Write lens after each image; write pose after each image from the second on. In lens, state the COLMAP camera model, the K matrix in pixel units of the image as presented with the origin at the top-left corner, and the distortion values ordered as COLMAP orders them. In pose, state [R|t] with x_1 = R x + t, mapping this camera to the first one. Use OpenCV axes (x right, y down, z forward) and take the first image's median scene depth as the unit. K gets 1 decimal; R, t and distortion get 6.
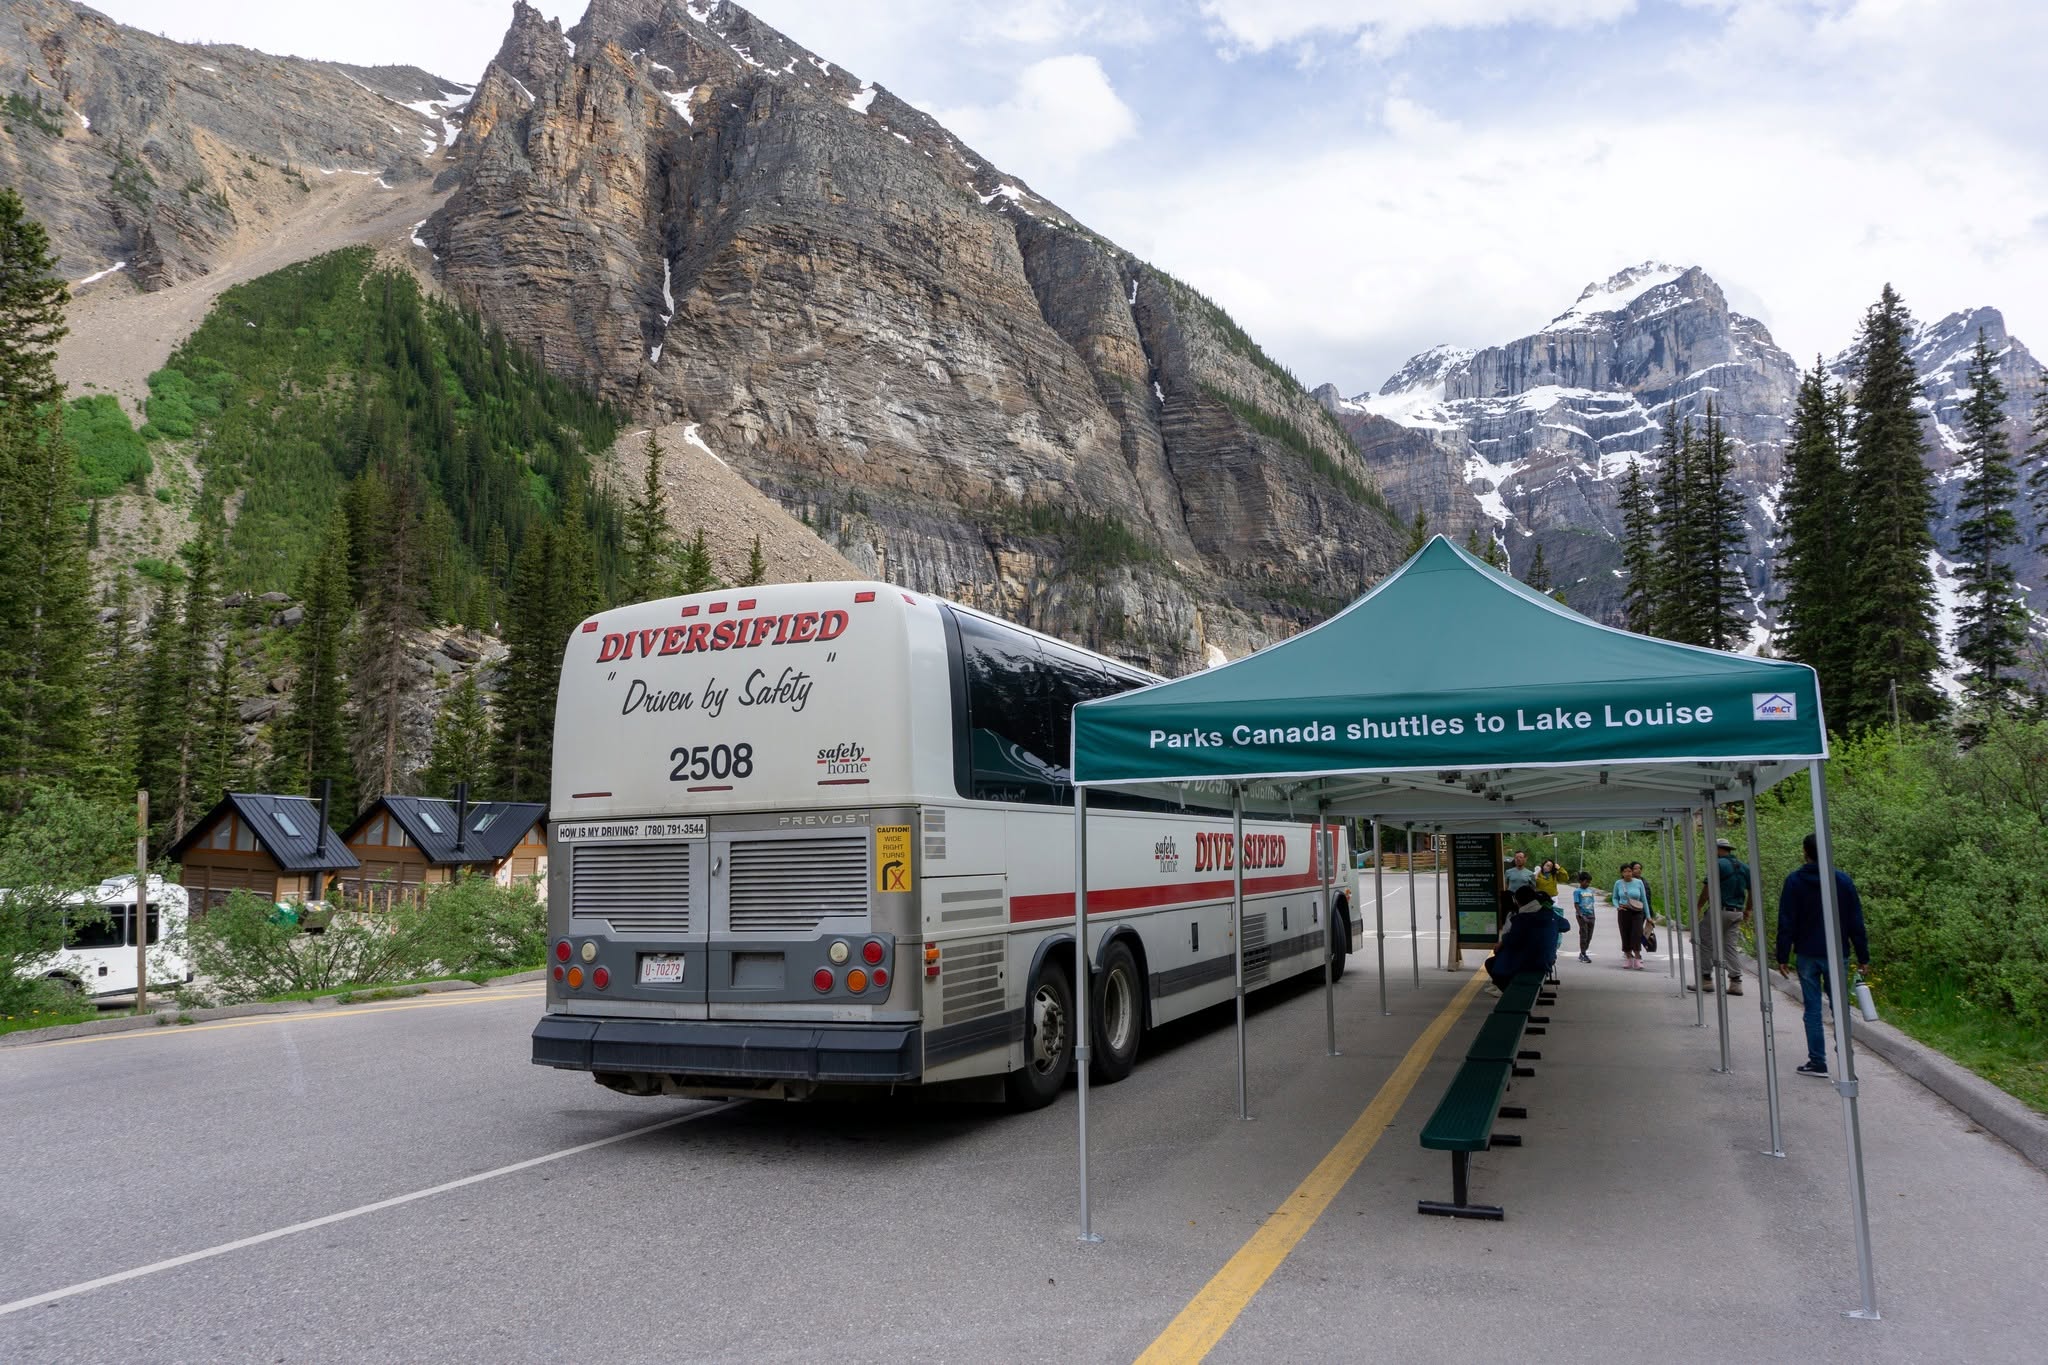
lens RADIAL K [[1449.9, 0, 1024.1], [0, 1449.9, 692.7], [0, 0, 1]] dist [-0.010320, -0.009100]
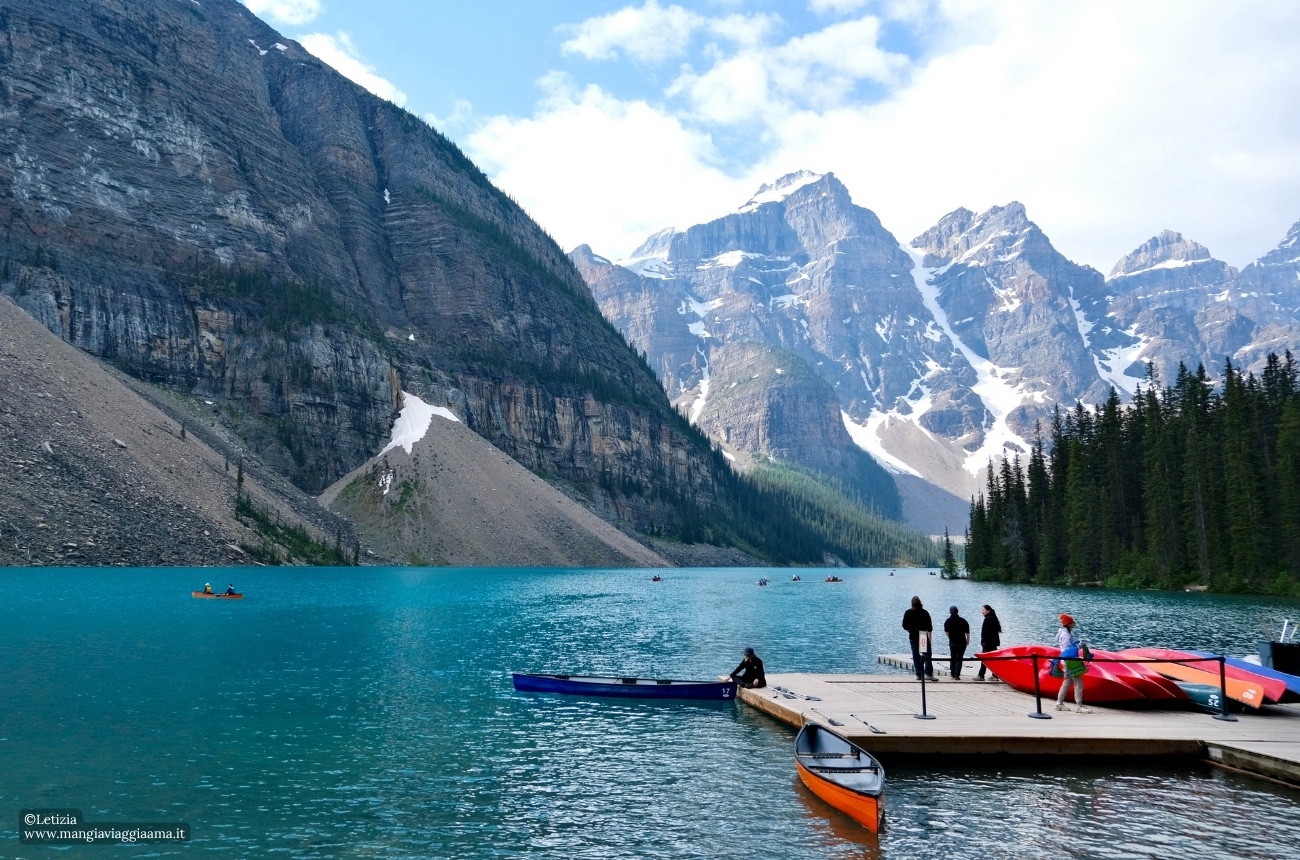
lens RADIAL K [[940.3, 0, 555.2], [0, 940.3, 422.8], [0, 0, 1]] dist [-0.027029, 0.024964]
pose [[0.991375, -0.006967, 0.130873, 0.149795], [0.014419, 0.998322, -0.056080, 0.030243], [-0.130263, 0.057483, 0.989812, 0.256612]]
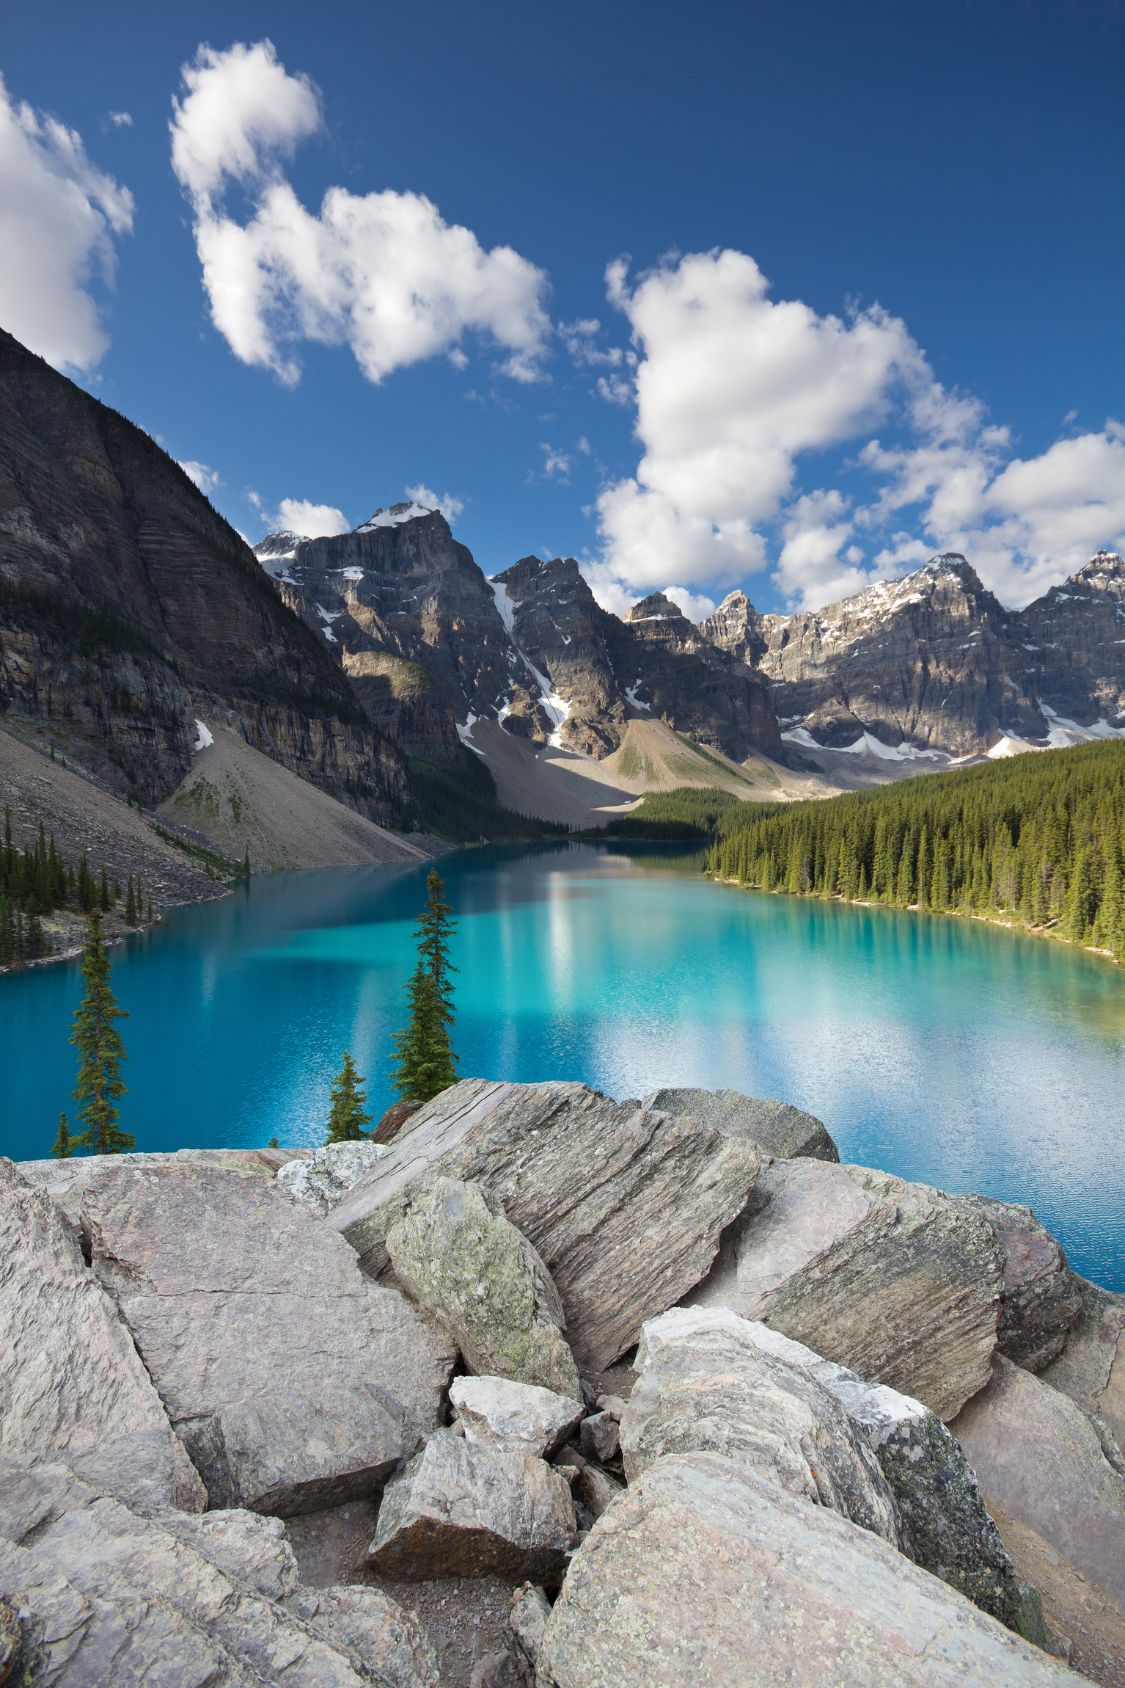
lens RADIAL K [[791.1, 0, 569.4], [0, 791.1, 844.1], [0, 0, 1]] dist [-0.001340, 0.003552]
pose [[0.796715, -0.057244, 0.601638, -0.042839], [-0.019898, 0.992480, 0.120781, -0.013972], [-0.604028, -0.108200, 0.789584, 0.215042]]
